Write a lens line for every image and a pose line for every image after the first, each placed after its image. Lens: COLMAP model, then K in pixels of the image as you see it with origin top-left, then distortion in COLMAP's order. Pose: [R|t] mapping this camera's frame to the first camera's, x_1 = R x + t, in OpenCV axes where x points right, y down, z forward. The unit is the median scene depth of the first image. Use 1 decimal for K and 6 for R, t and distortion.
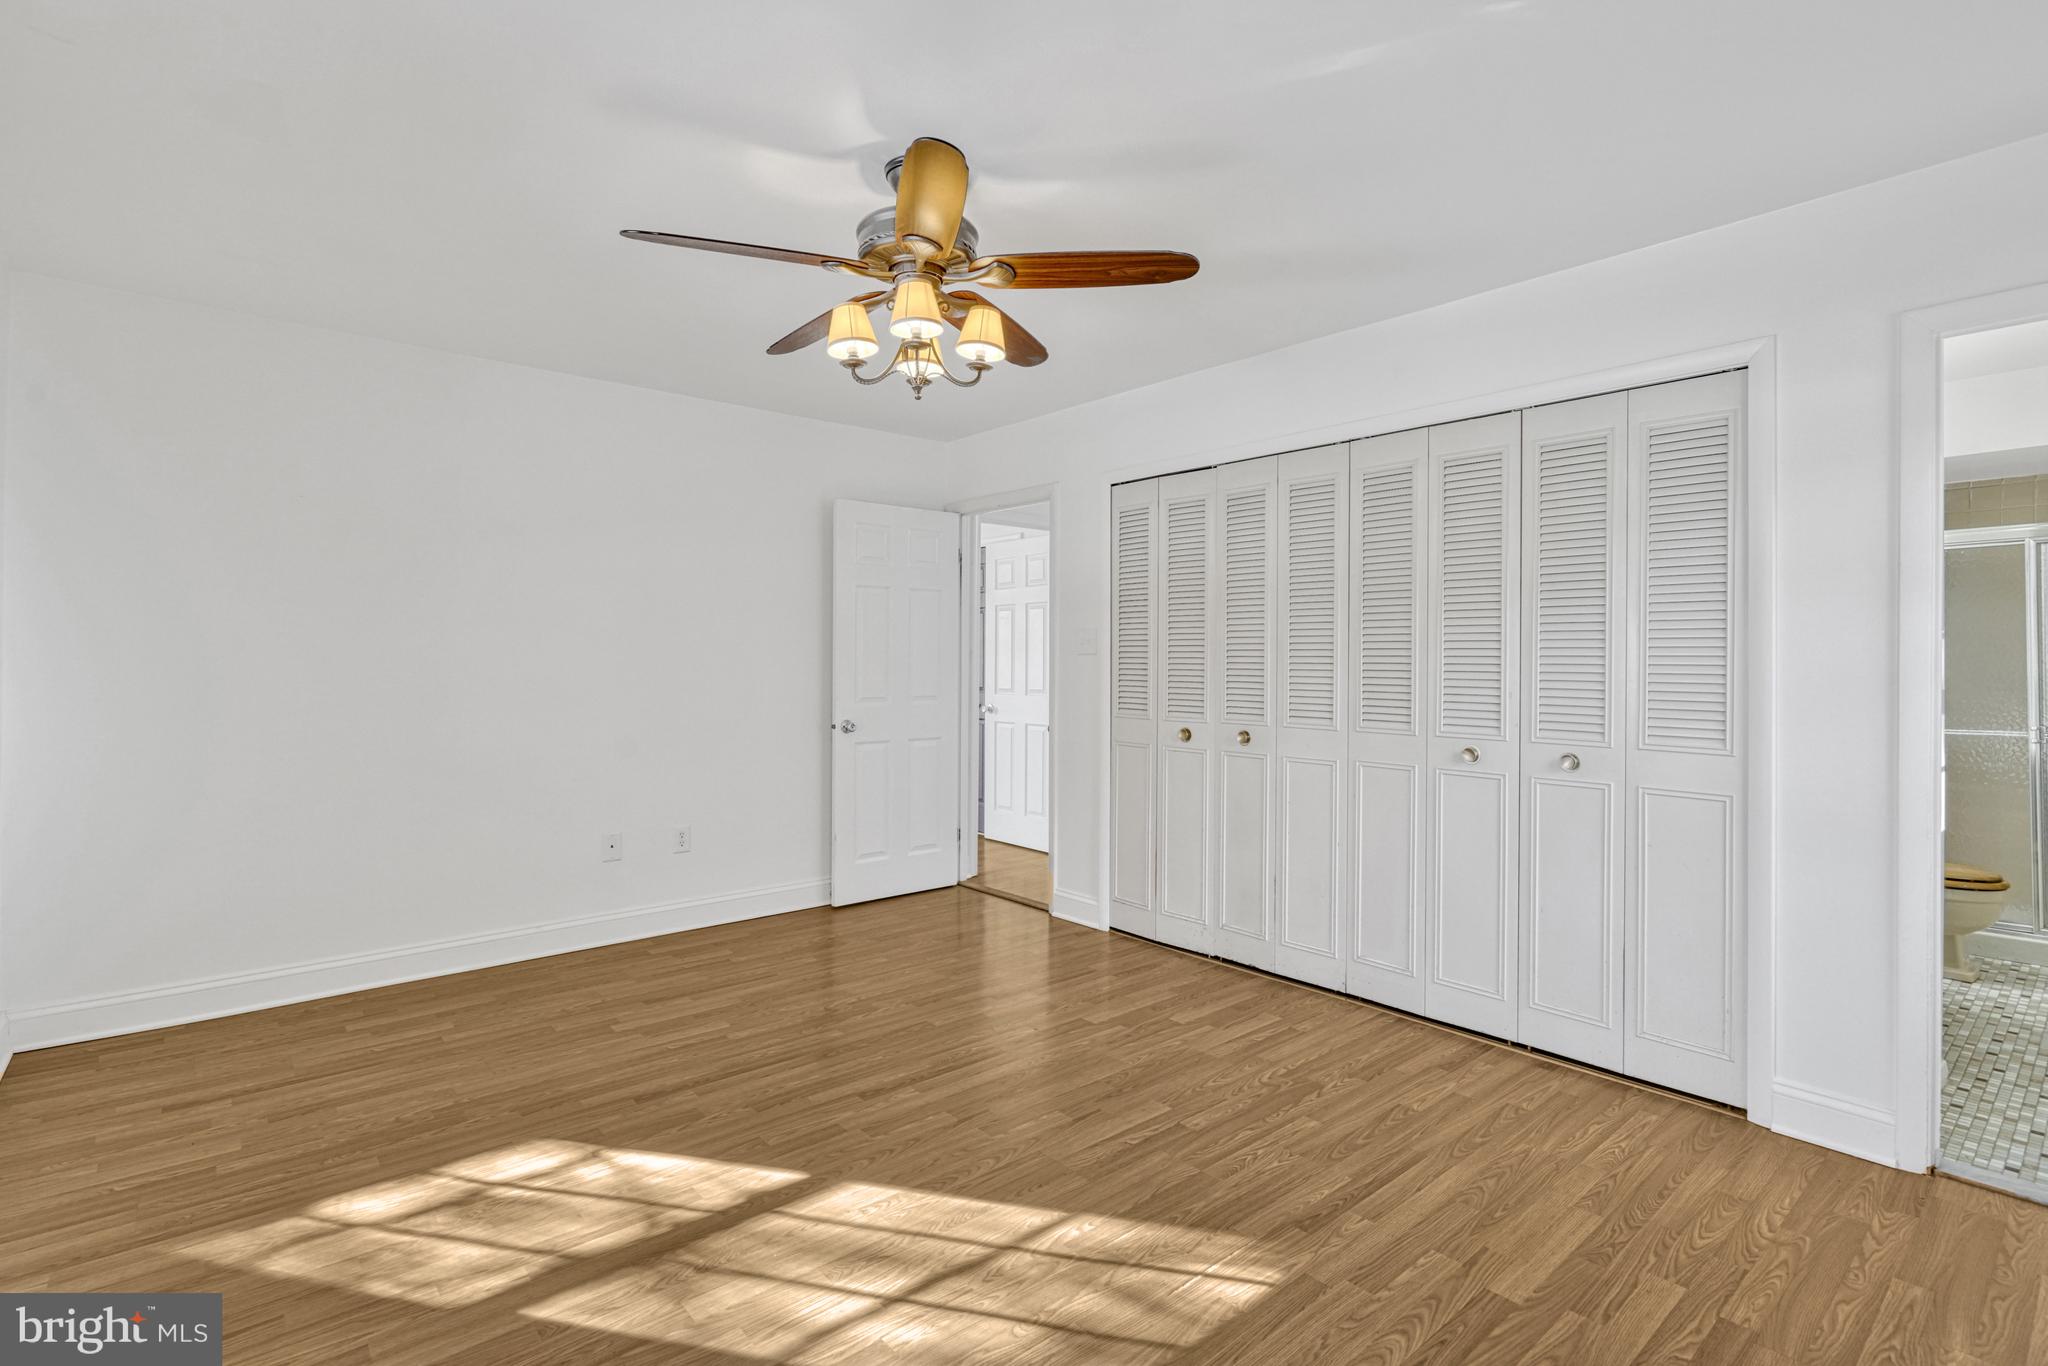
lens RADIAL K [[964.2, 0, 1017.4], [0, 964.2, 661.7], [0, 0, 1]] dist [0.001543, -0.000587]
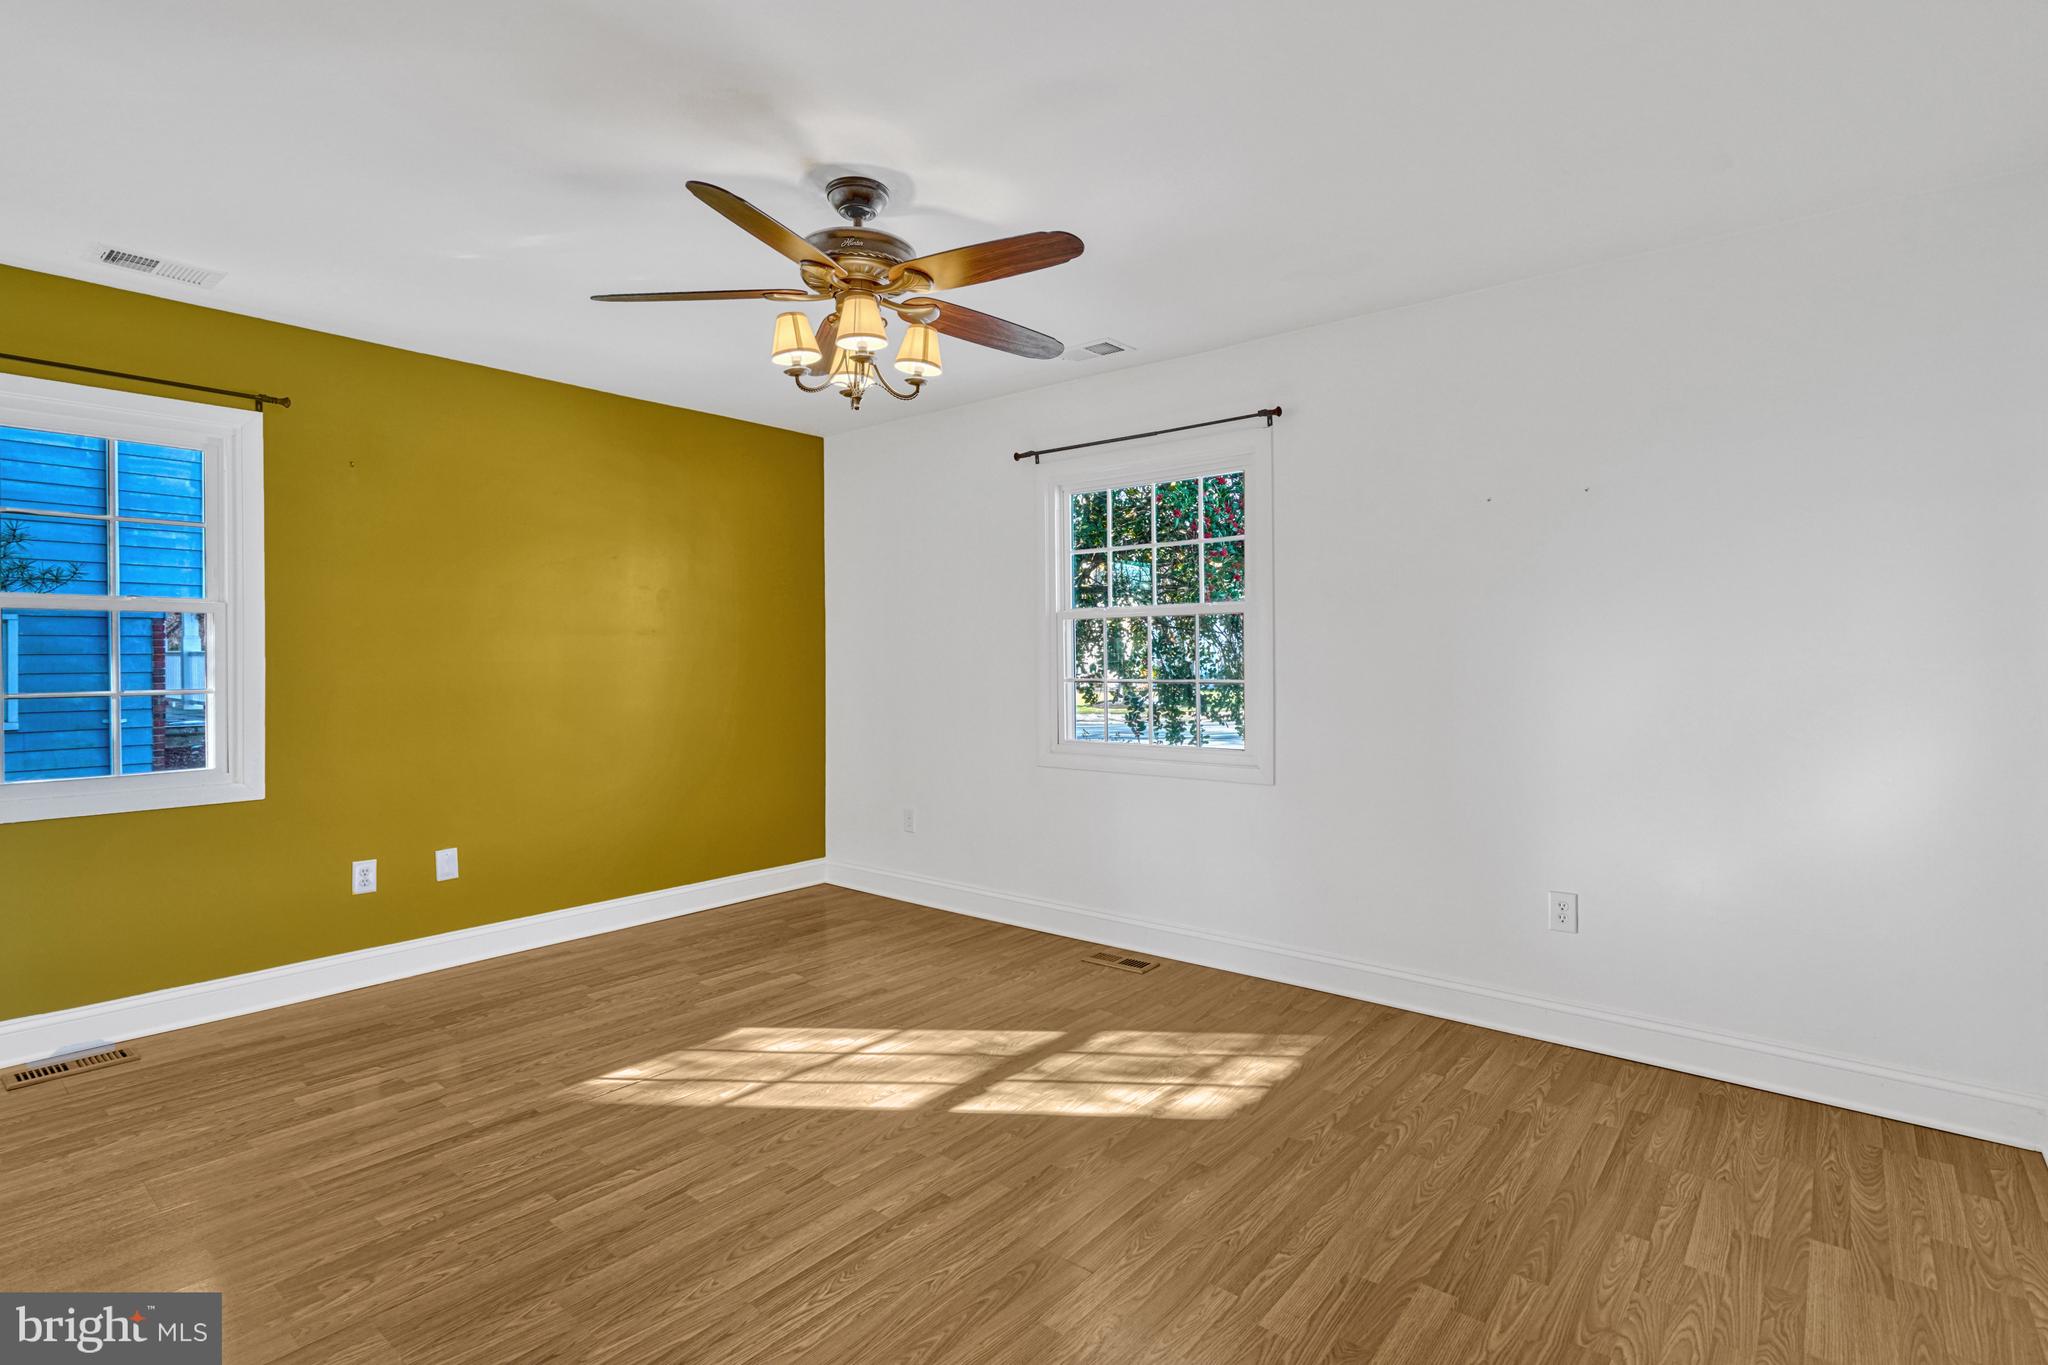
lens RADIAL K [[964.2, 0, 1017.4], [0, 964.2, 661.2], [0, 0, 1]] dist [0.001543, -0.000587]
pose [[-0.984363, 0.000964, -0.176151, -0.093715], [0.000952, 1.000000, 0.000152, -0.000133], [0.176151, -0.000018, -0.984363, 2.154936]]
